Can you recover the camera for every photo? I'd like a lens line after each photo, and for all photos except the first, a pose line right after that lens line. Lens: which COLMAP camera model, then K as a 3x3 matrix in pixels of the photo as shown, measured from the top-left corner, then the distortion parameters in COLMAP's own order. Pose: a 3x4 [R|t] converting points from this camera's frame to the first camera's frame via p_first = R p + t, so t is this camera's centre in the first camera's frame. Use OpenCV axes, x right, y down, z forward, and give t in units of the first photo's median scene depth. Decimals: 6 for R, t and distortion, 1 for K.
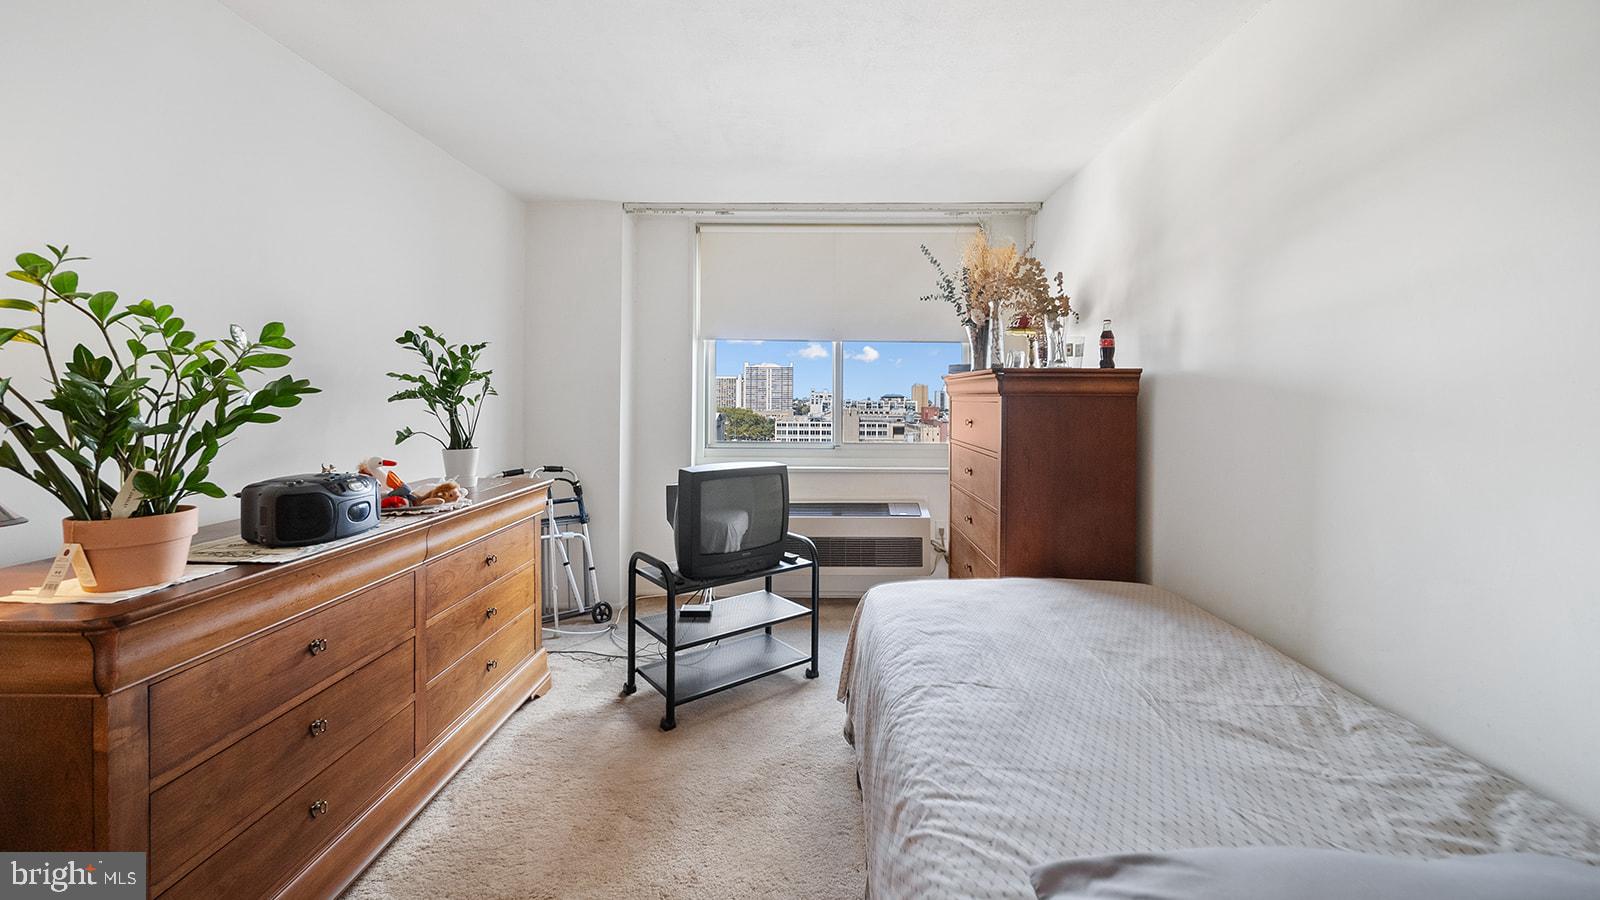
lens RADIAL K [[627.5, 0, 808.3], [0, 627.5, 401.5], [0, 0, 1]] dist [0.001339, 0.000034]
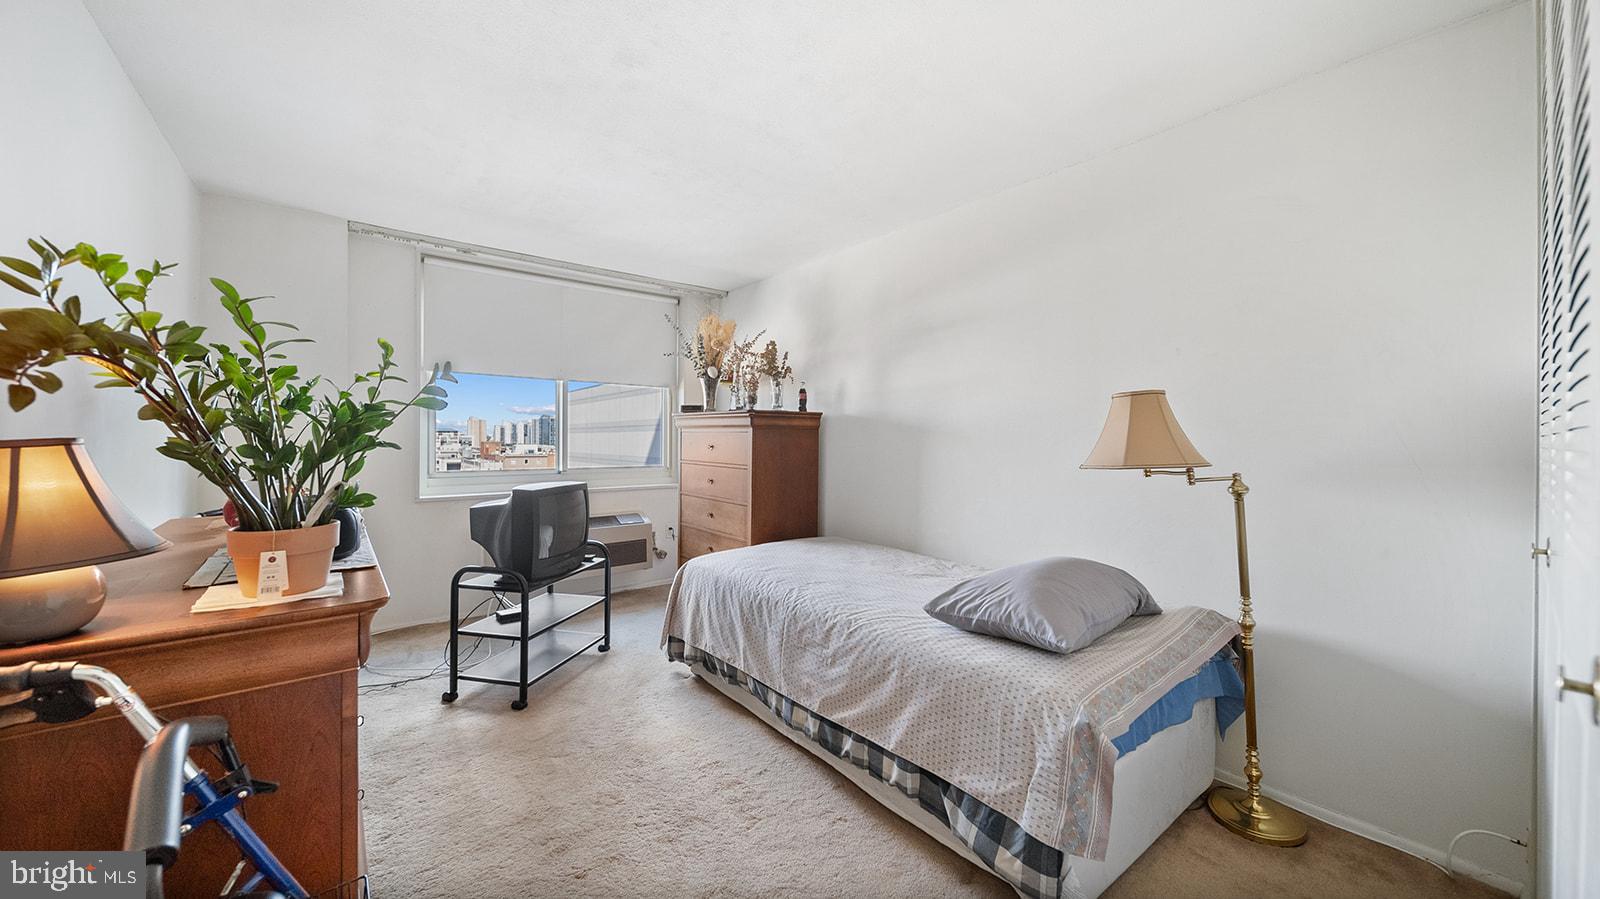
lens RADIAL K [[577.4, 0, 807.9], [0, 577.4, 440.3], [0, 0, 1]] dist [-0.000471, -0.000020]
pose [[0.765280, -0.005227, 0.643677, -0.386850], [0.000546, 0.999972, 0.007472, 0.008484], [-0.643698, -0.005366, 0.765261, -0.130039]]
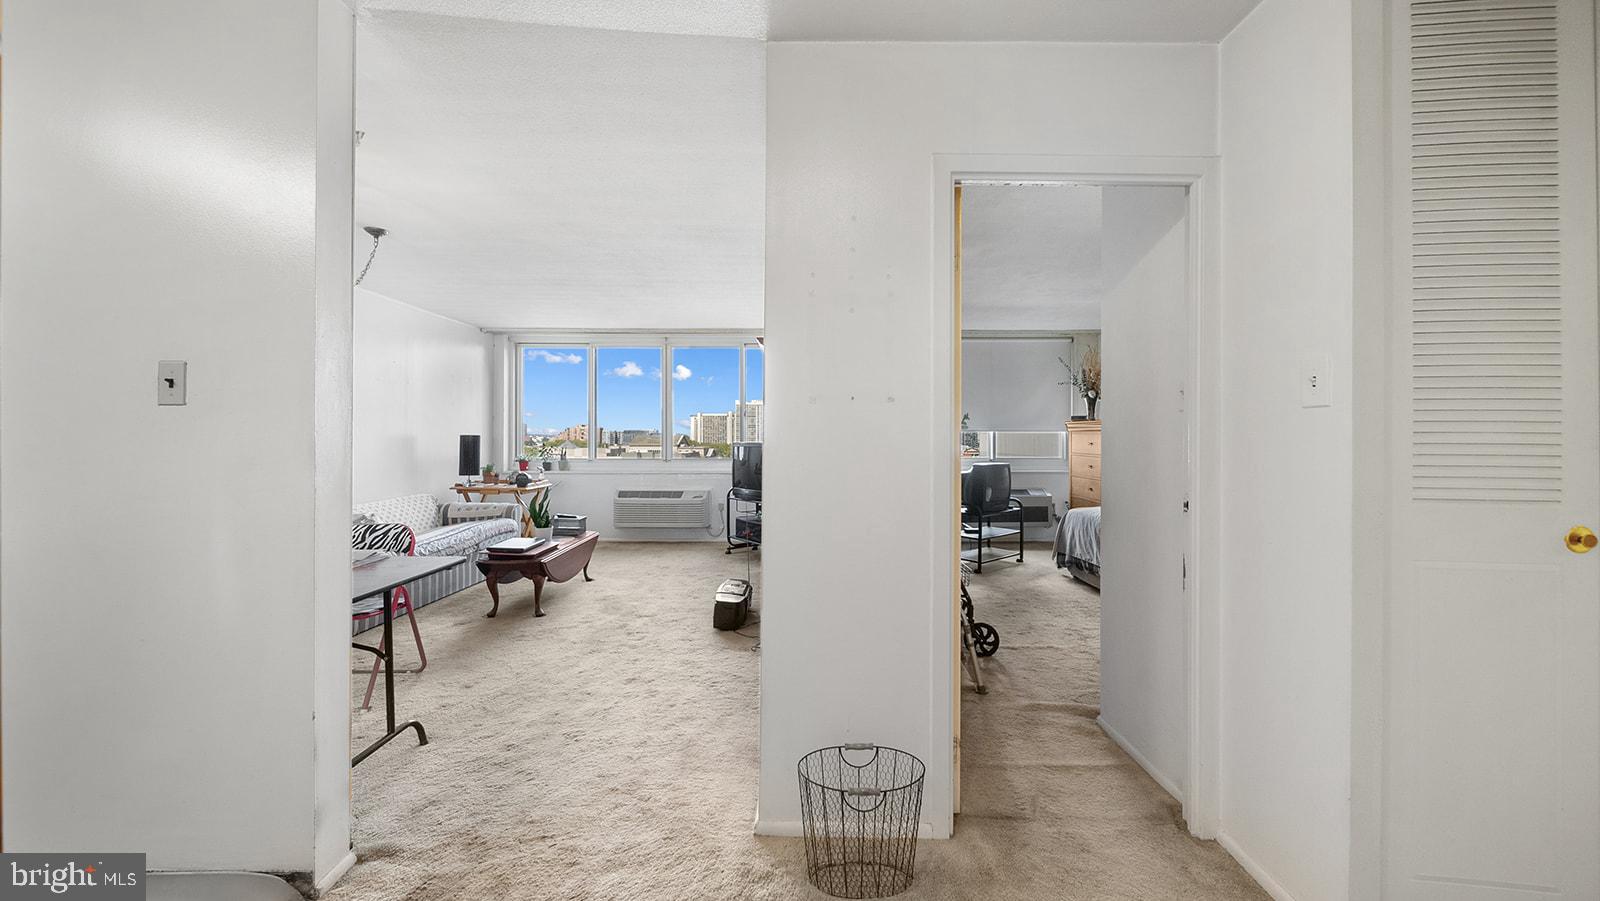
lens RADIAL K [[603.1, 0, 810.4], [0, 603.1, 439.7], [0, 0, 1]] dist [-0.000592, -0.000011]
pose [[0.999522, -0.005752, 0.030377, -0.707213], [0.005636, 0.999976, 0.003919, 0.004787], [-0.030399, -0.003746, 0.999531, -0.955348]]
